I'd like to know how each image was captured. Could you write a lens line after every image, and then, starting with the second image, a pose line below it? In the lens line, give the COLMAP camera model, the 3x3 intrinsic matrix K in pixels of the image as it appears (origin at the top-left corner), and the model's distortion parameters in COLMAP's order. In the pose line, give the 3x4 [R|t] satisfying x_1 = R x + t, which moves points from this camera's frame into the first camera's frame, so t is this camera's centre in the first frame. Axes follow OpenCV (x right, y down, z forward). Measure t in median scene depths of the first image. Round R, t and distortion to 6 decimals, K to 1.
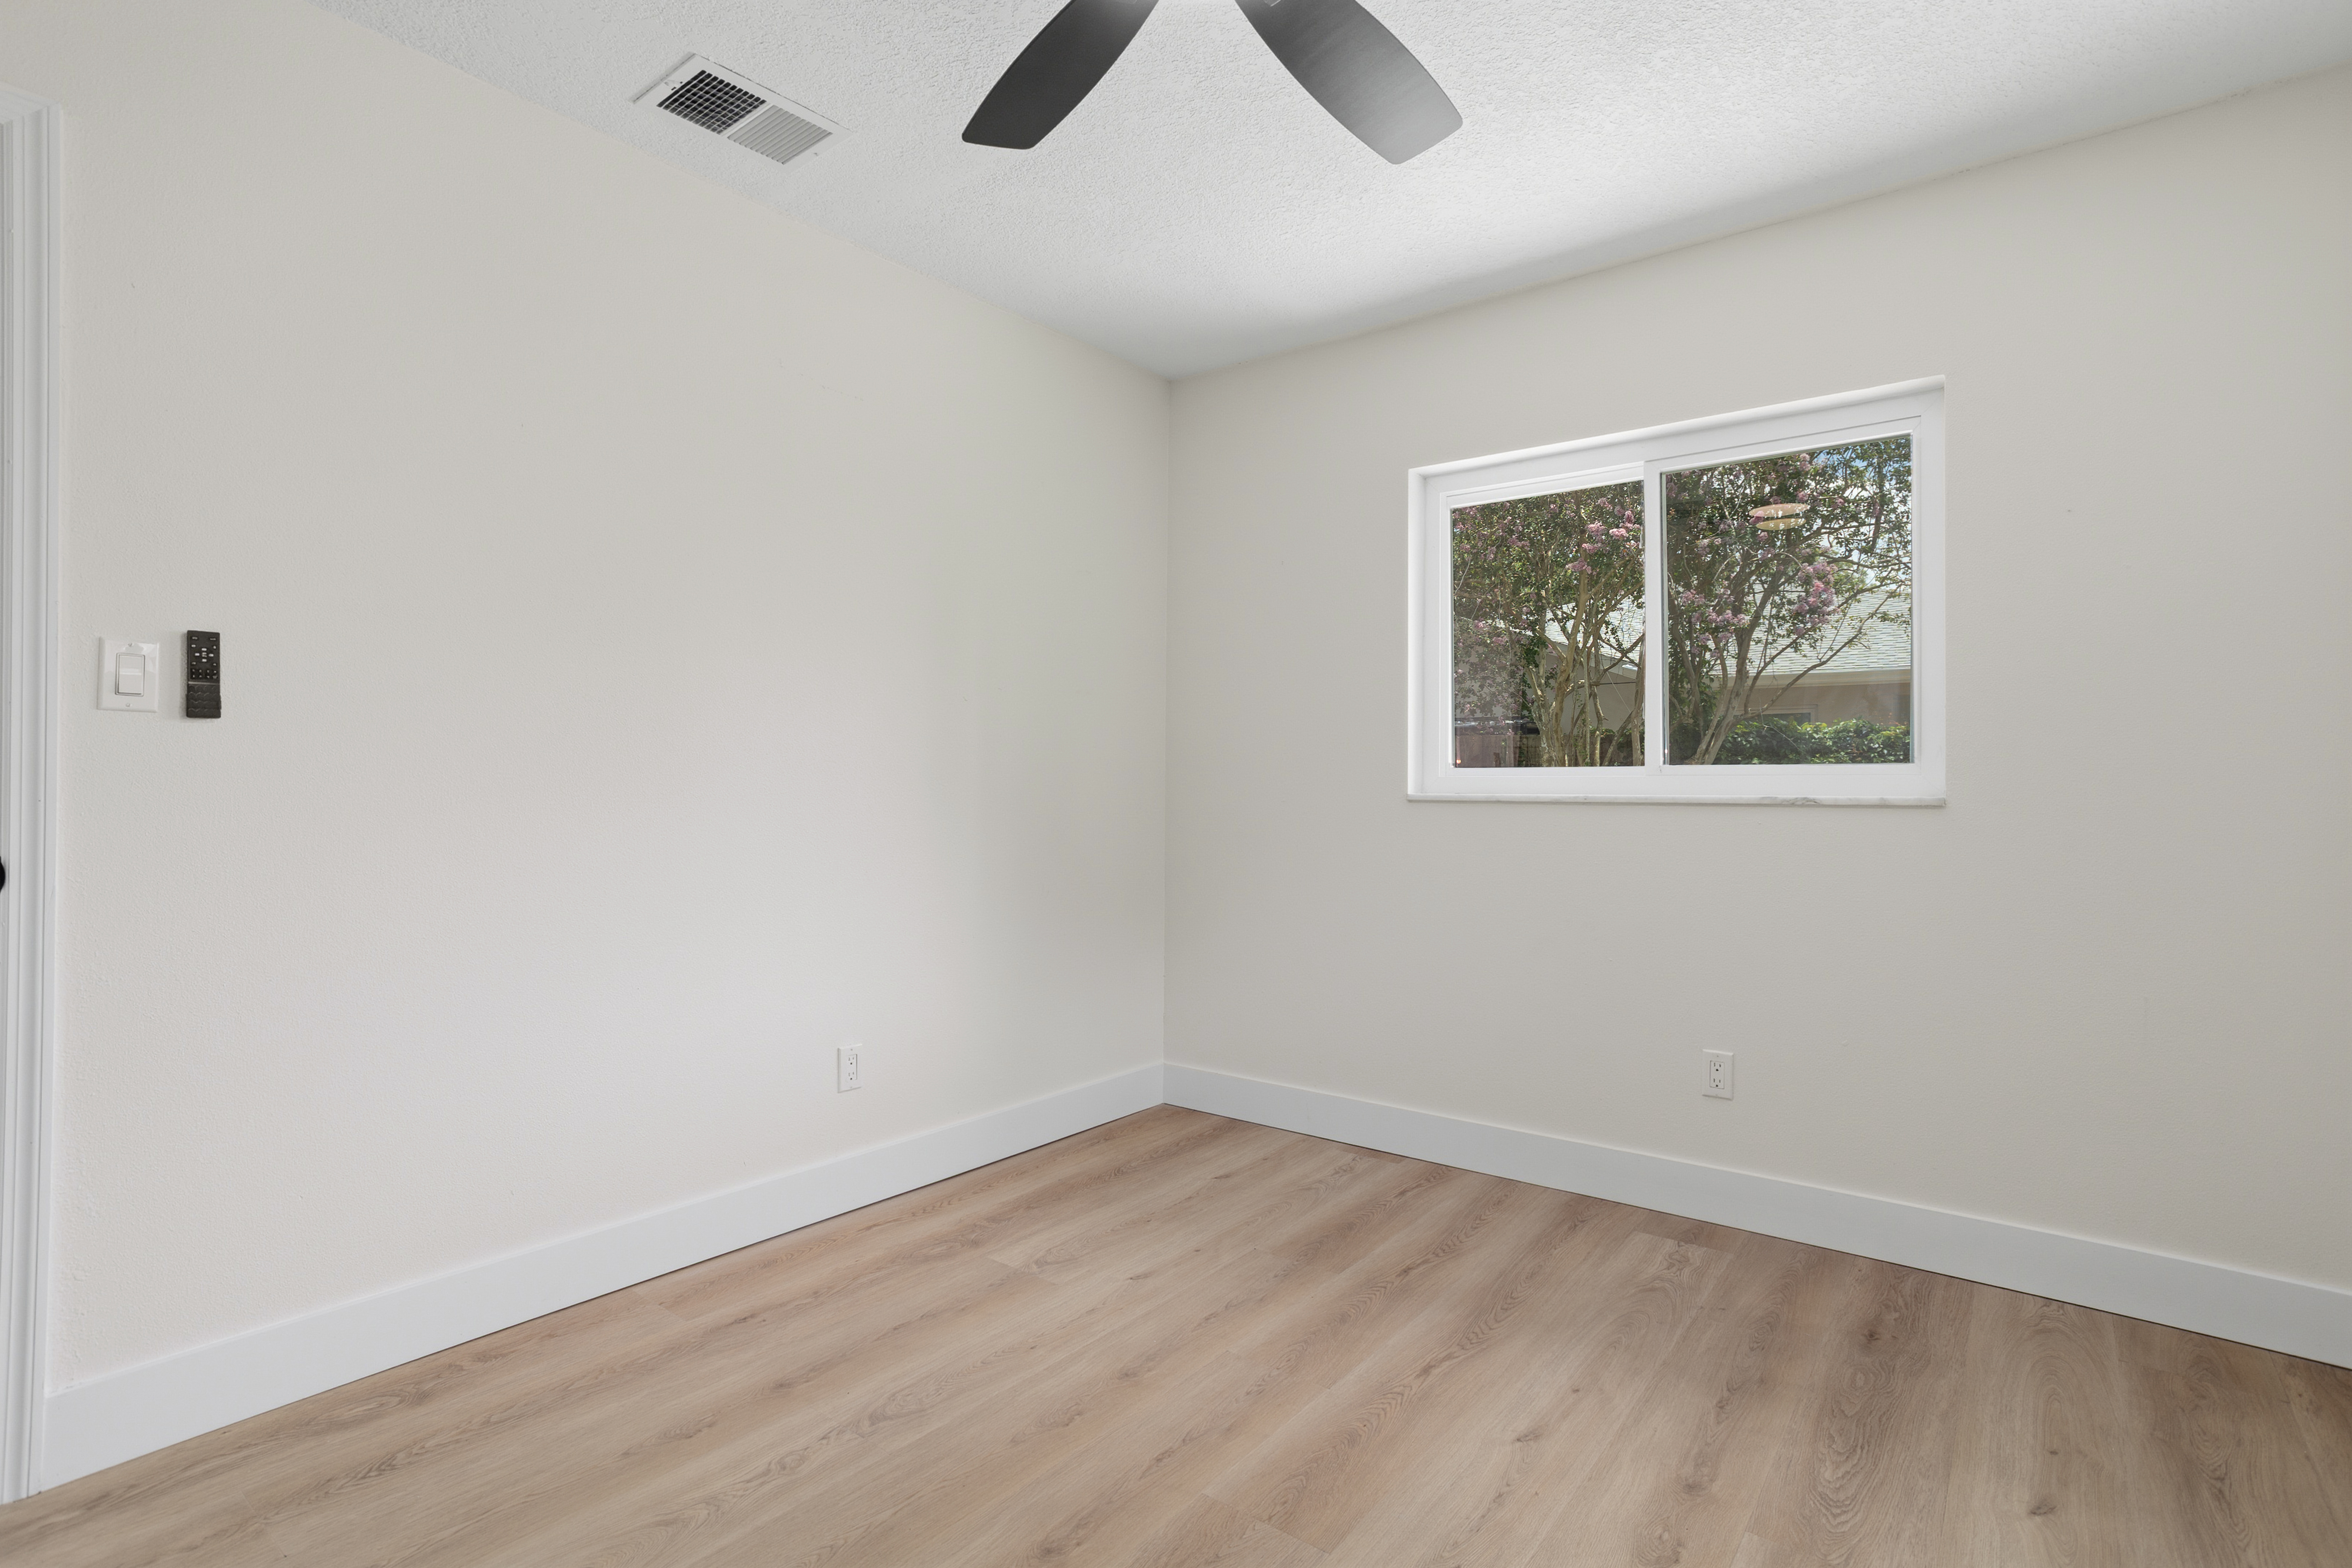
lens RADIAL K [[1154.8, 0, 1185.2], [0, 1154.8, 749.2], [0, 0, 1]] dist [-0.051742, 0.030862]
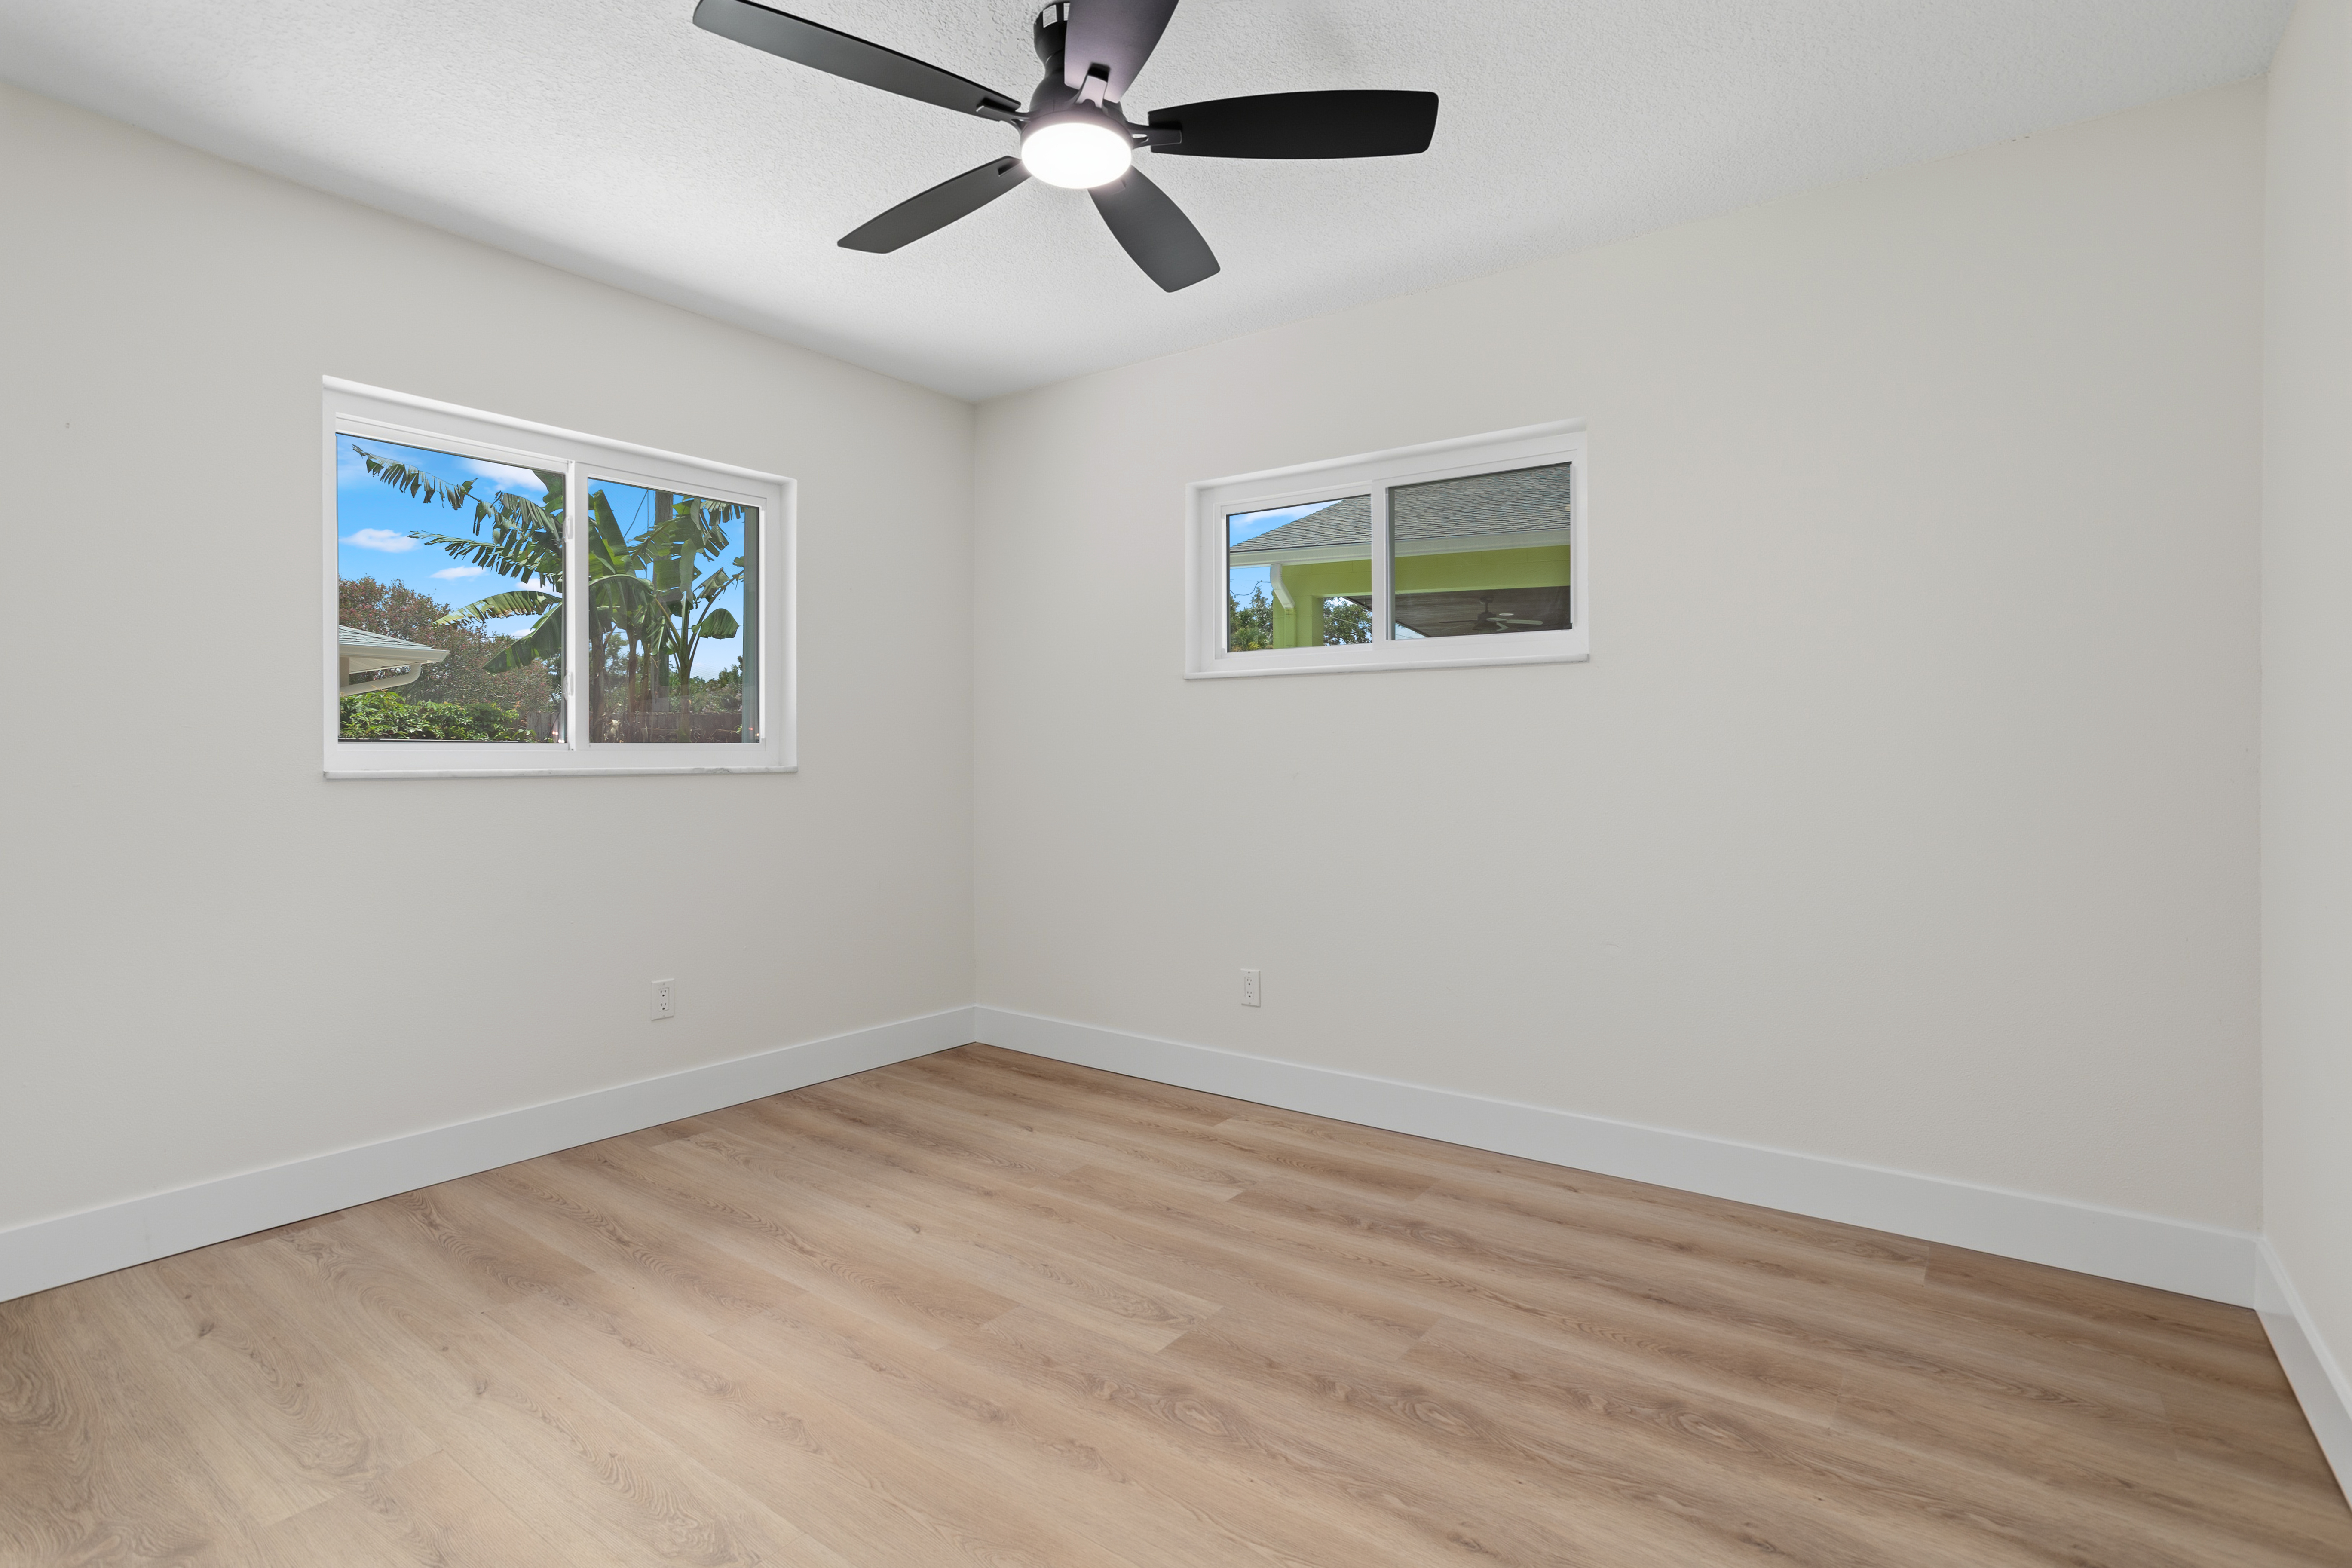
lens RADIAL K [[1154.8, 0, 1185.2], [0, 1154.8, 749.2], [0, 0, 1]] dist [-0.051742, 0.030862]
pose [[-0.025273, -0.003866, 0.999673, -0.781393], [-0.028093, 0.999600, 0.003155, 0.002194], [-0.999286, -0.028004, -0.025372, 0.508990]]
